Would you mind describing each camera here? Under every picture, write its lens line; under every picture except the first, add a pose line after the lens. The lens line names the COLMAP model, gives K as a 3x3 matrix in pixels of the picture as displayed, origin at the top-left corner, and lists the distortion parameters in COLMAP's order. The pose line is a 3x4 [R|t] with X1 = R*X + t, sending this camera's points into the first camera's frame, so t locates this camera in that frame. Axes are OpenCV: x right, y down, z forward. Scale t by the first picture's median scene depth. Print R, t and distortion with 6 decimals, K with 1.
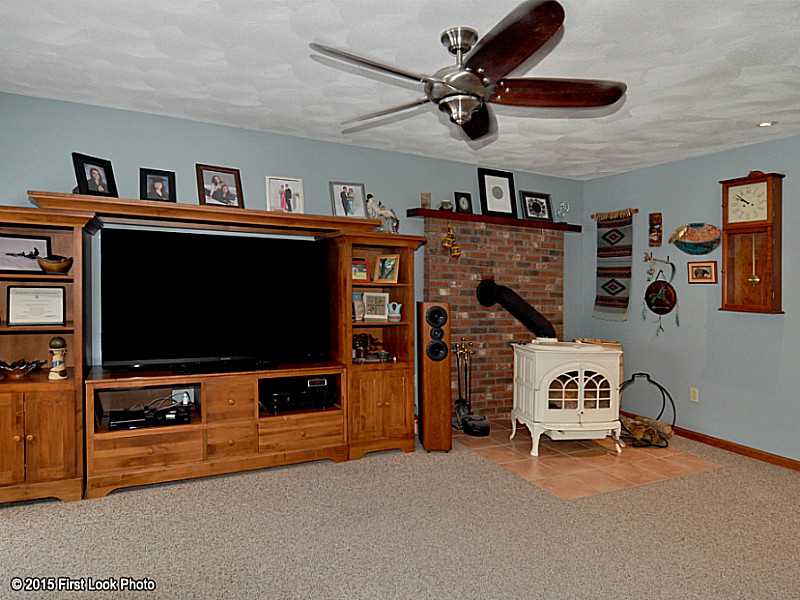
lens RADIAL K [[496.9, 0, 390.1], [0, 496.9, 289.4], [0, 0, 1]] dist [-0.015529, -0.001810]
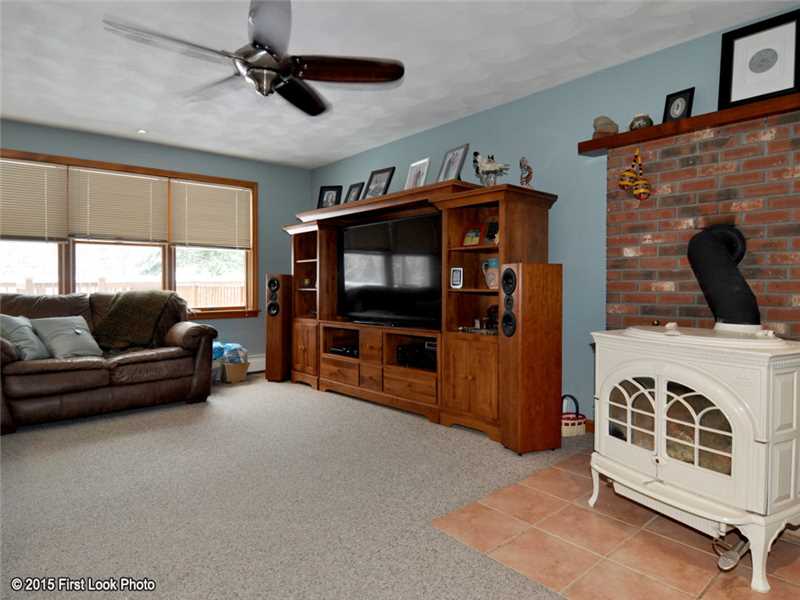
lens RADIAL K [[496.9, 0, 407.4], [0, 496.9, 309.5], [0, 0, 1]] dist [-0.015529, -0.001810]
pose [[0.262096, 0.018845, -0.964858, 0.802494], [0.001089, 0.999803, 0.019824, 0.082190], [0.965041, -0.006247, 0.262024, 0.614900]]
